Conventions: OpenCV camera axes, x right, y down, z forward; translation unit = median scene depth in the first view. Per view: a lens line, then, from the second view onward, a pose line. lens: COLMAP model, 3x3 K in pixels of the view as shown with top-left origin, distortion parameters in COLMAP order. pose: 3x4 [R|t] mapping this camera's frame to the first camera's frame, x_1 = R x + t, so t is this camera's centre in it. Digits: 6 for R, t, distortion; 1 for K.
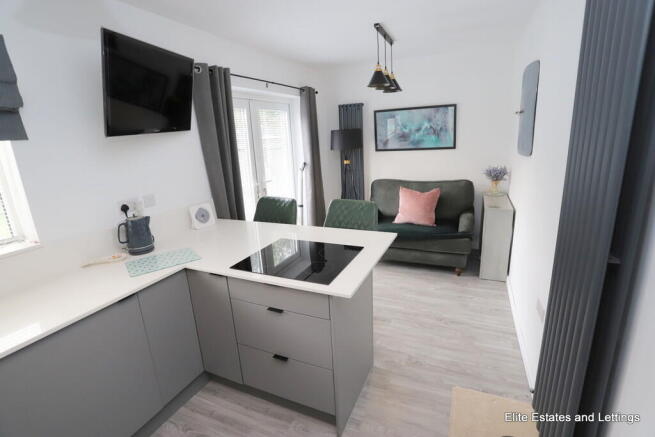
lens RADIAL K [[319.6, 0, 327.6], [0, 319.6, 218.4], [0, 0, 1]] dist [-0.004457, -0.000231]
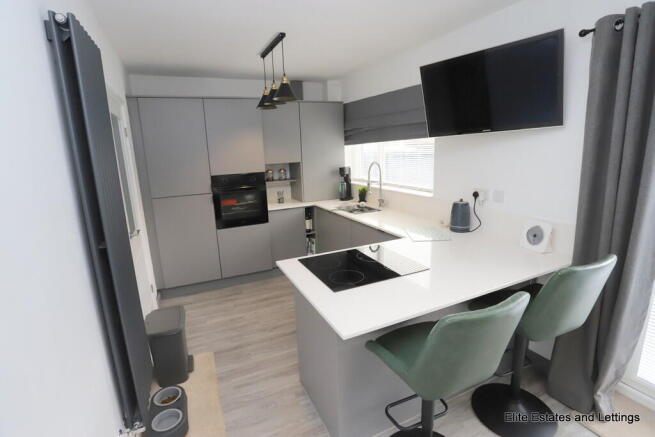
lens RADIAL K [[319.6, 0, 326.8], [0, 319.6, 216.4], [0, 0, 1]] dist [-0.004457, -0.000231]
pose [[-0.647387, 0.232733, -0.725759, 0.650623], [-0.131953, 0.903632, 0.407477, -0.394161], [0.750652, 0.359561, -0.554290, 1.342910]]
